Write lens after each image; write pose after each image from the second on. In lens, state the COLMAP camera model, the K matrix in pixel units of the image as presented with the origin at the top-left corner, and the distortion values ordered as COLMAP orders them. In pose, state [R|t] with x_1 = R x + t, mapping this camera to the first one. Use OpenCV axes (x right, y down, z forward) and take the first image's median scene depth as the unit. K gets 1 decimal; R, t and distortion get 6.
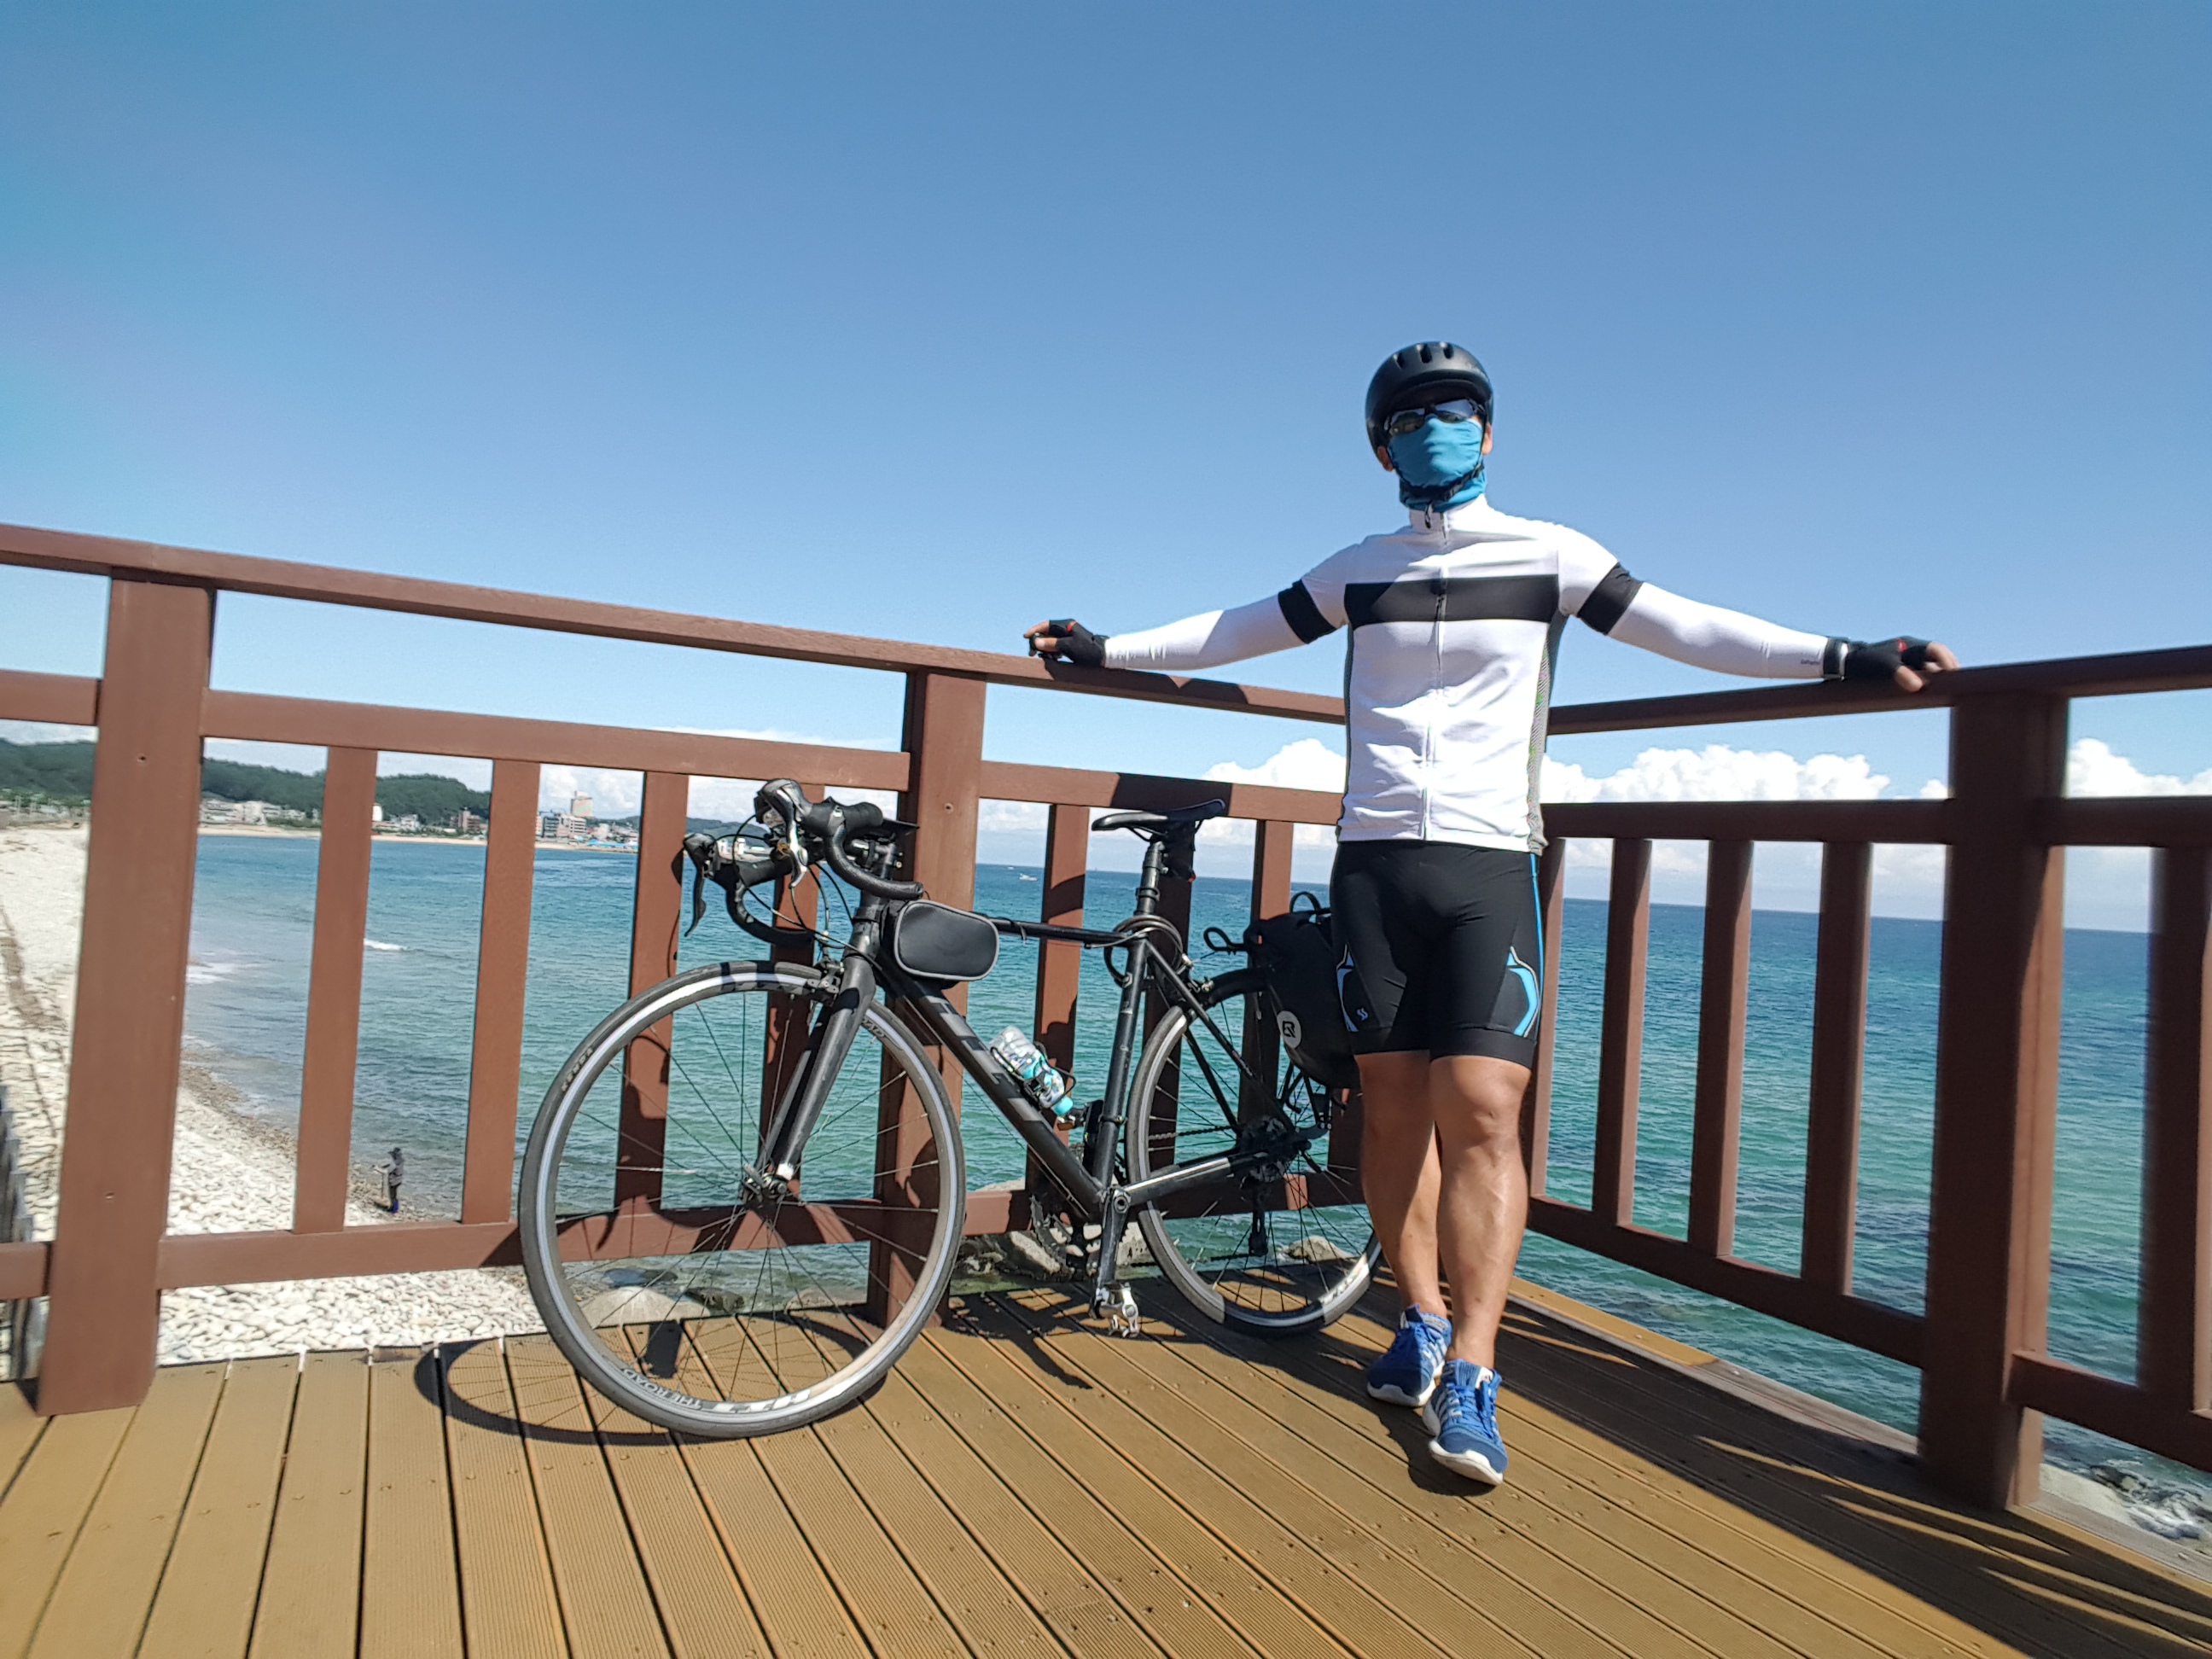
lens RADIAL K [[1427.2, 0, 1113.6], [0, 1427.2, 860.6], [0, 0, 1]] dist [-0.007658, -0.000983]
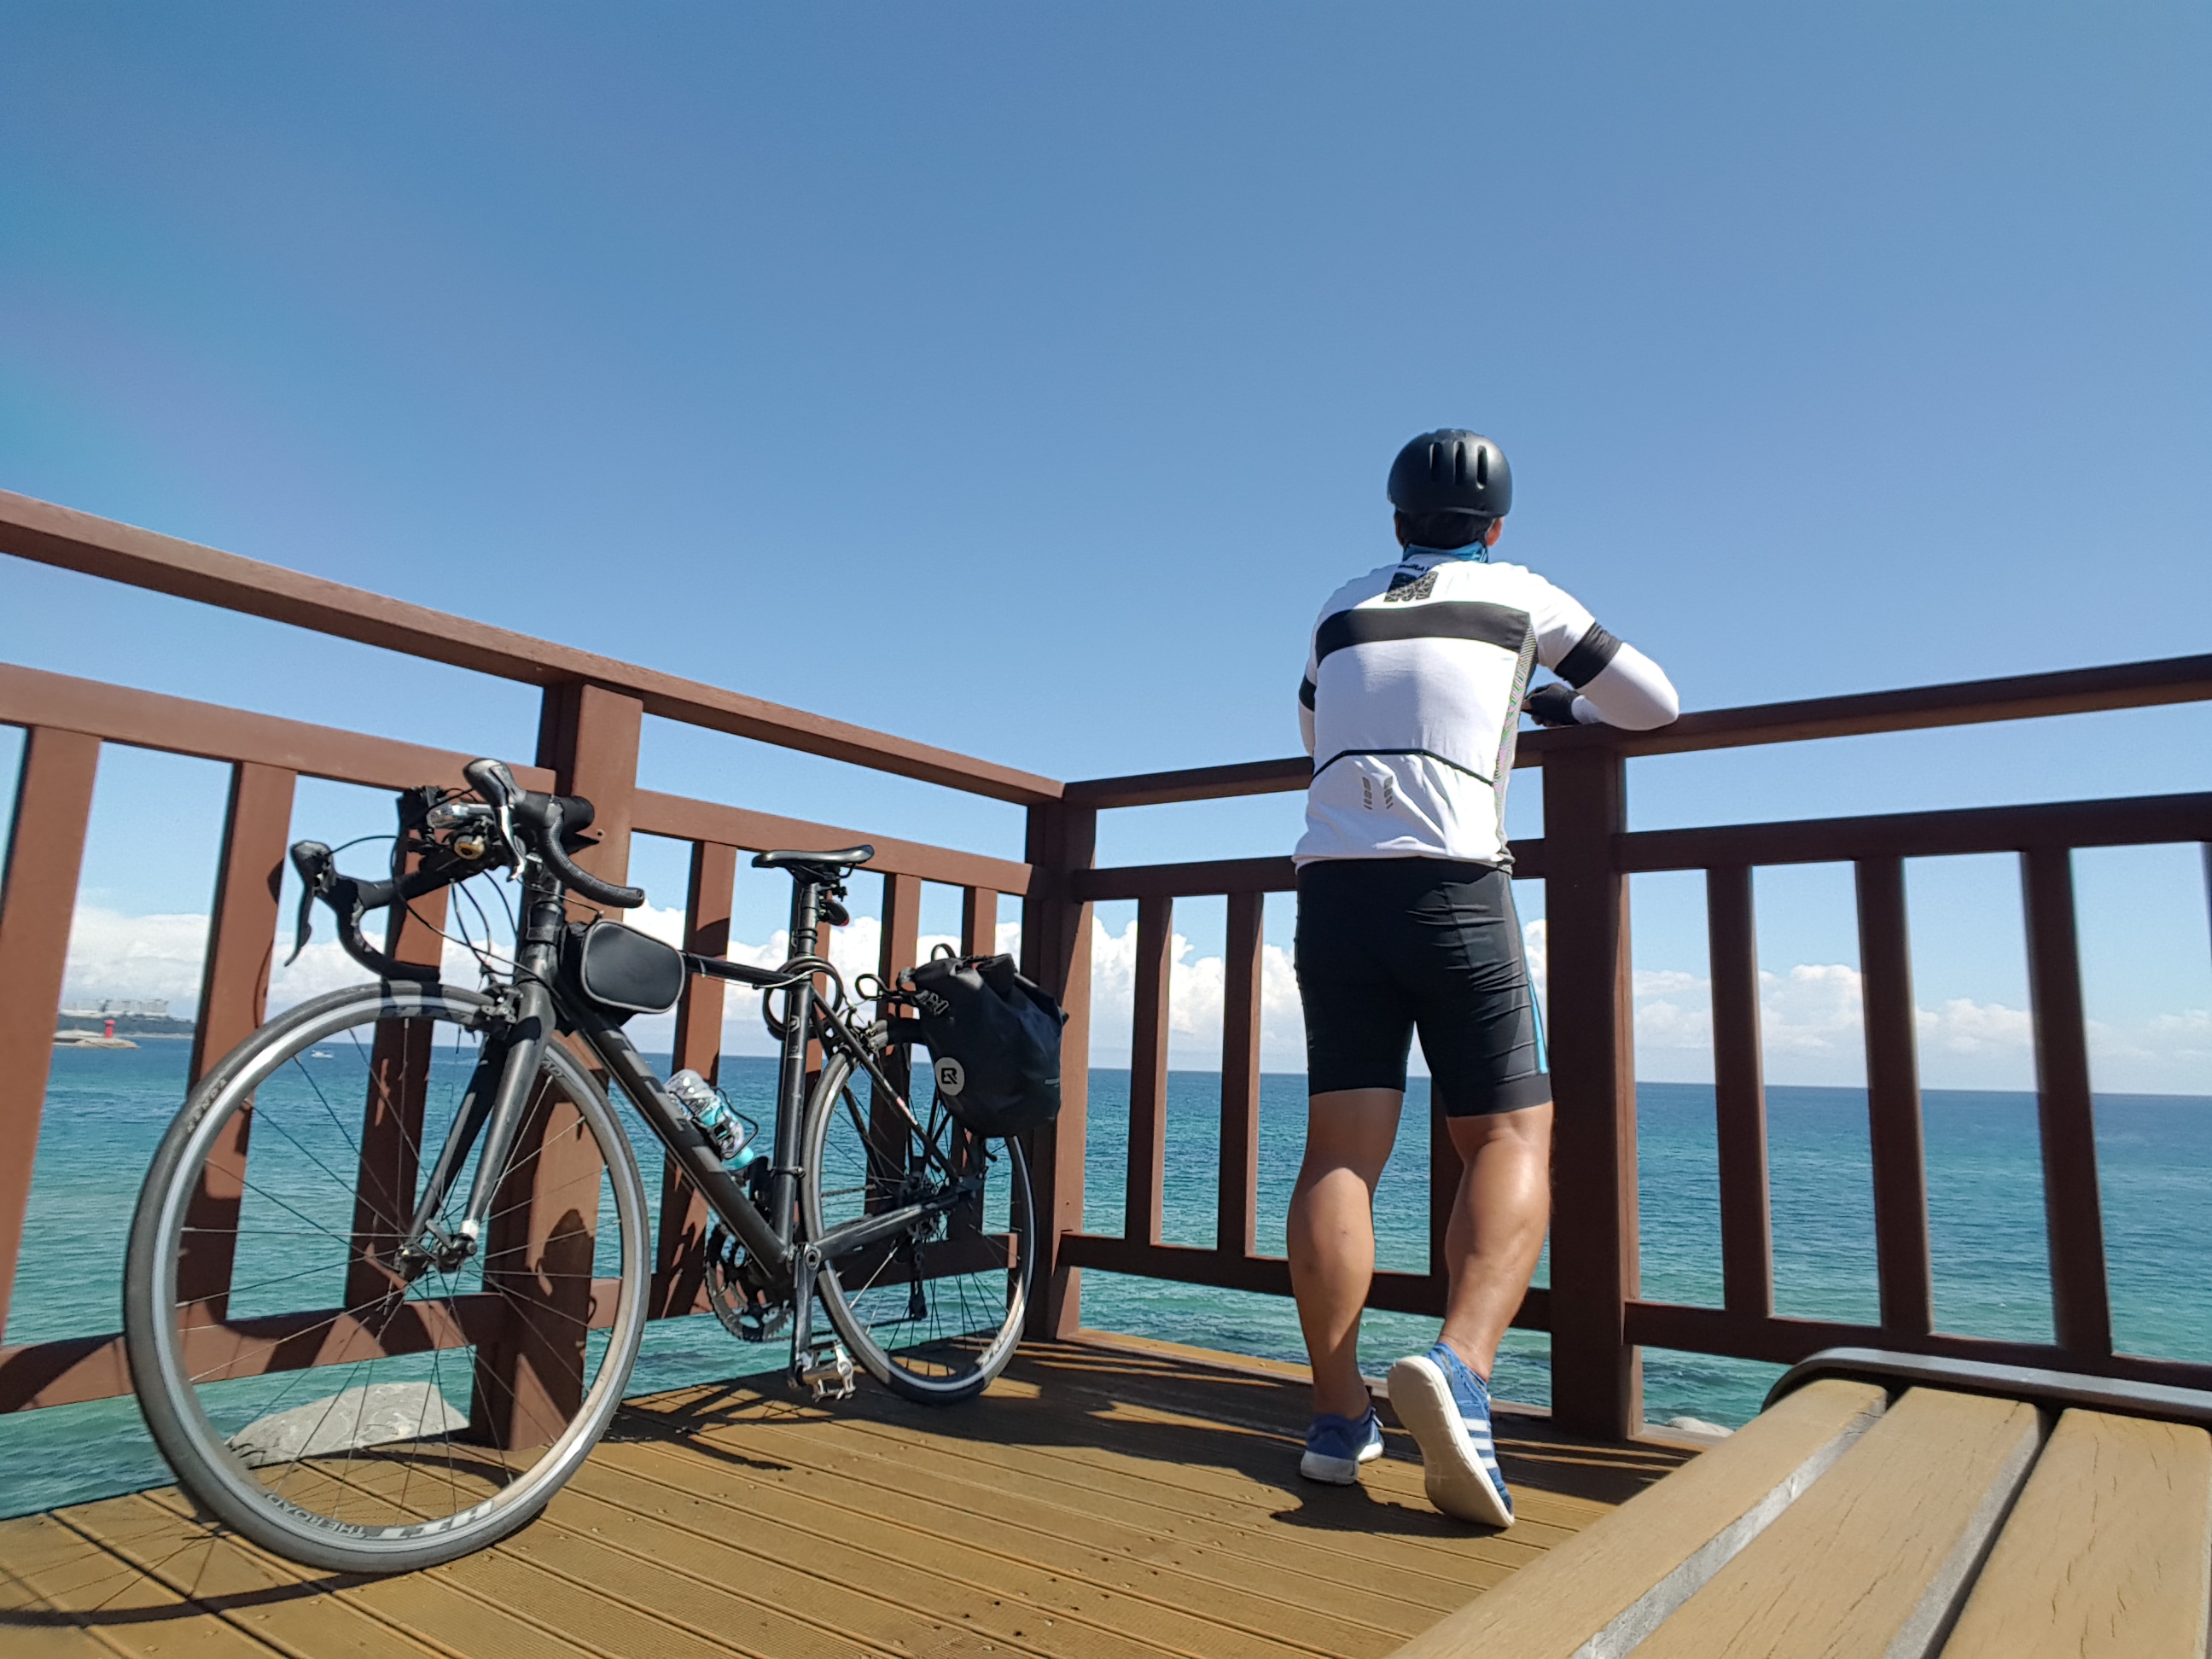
lens RADIAL K [[1428.2, 0, 1106.0], [0, 1428.2, 829.5], [0, 0, 1]] dist [-0.003633, -0.000087]
pose [[0.907489, 0.039632, 0.418201, -0.211527], [0.015615, 0.991669, -0.127861, 0.084046], [-0.419785, 0.122563, 0.899310, 0.059531]]
